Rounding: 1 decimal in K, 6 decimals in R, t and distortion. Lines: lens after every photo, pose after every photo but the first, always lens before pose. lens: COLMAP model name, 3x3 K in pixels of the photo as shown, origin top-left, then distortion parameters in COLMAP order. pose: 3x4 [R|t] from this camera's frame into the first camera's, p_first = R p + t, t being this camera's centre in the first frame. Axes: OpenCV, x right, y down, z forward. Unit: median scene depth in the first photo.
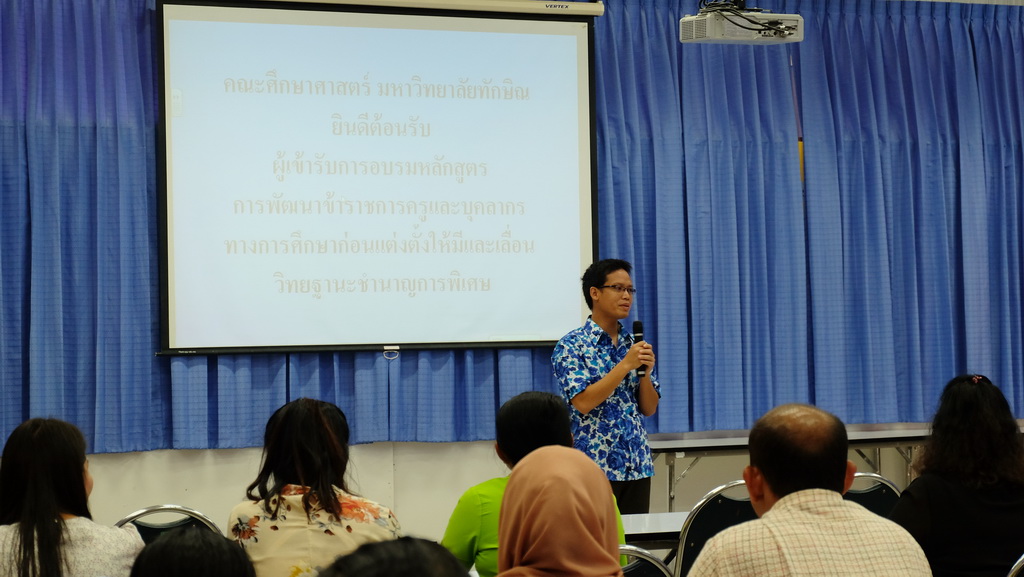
lens RADIAL K [[2158.7, 0, 532.1], [0, 2158.7, 288.7], [0, 0, 1]] dist [0.054968, 0.000000]
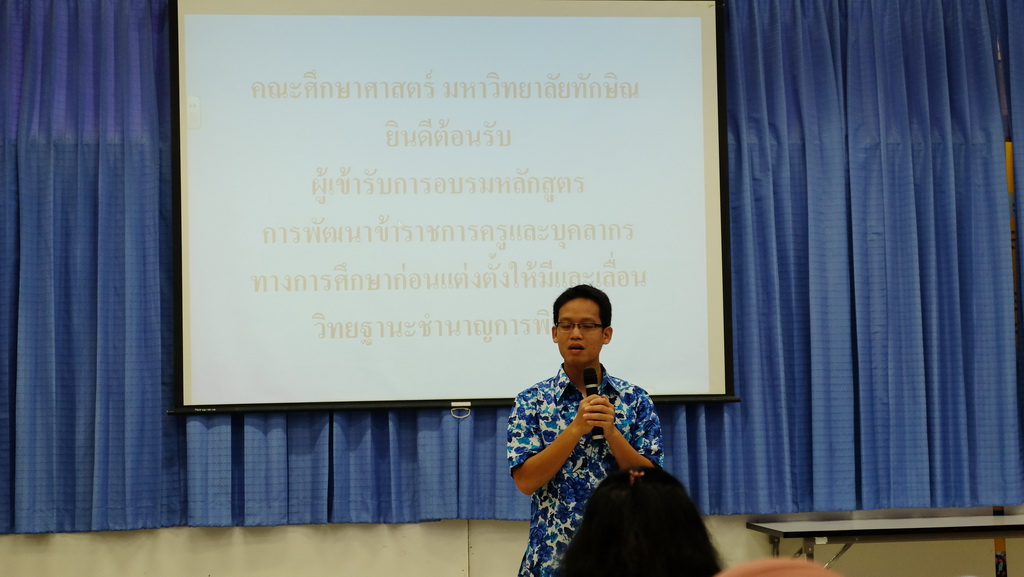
lens RADIAL K [[2158.7, 0, 551.4], [0, 2158.7, 284.8], [0, 0, 1]] dist [0.054968, 0.000000]
pose [[0.970653, -0.014340, -0.240057, 0.165916], [0.007953, 0.999589, -0.027552, 0.004879], [0.240354, 0.024834, 0.970368, 0.213819]]
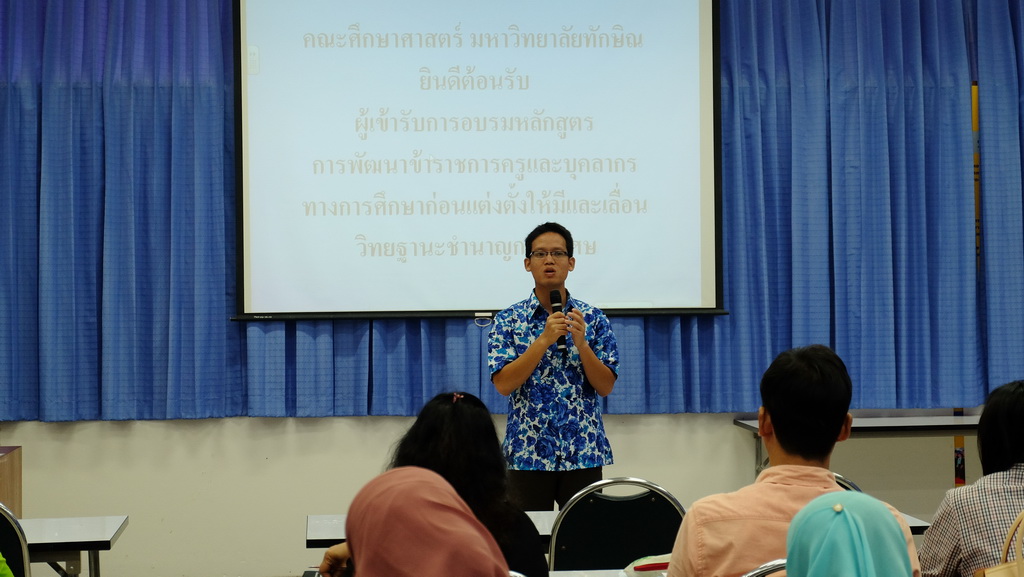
lens RADIAL K [[2158.7, 0, 560.0], [0, 2158.7, 285.2], [0, 0, 1]] dist [0.054968, 0.000000]
pose [[0.955526, 0.008009, -0.294800, 0.246017], [-0.000741, 0.999693, 0.024758, -0.008916], [0.294908, -0.023438, 0.955238, 0.108917]]
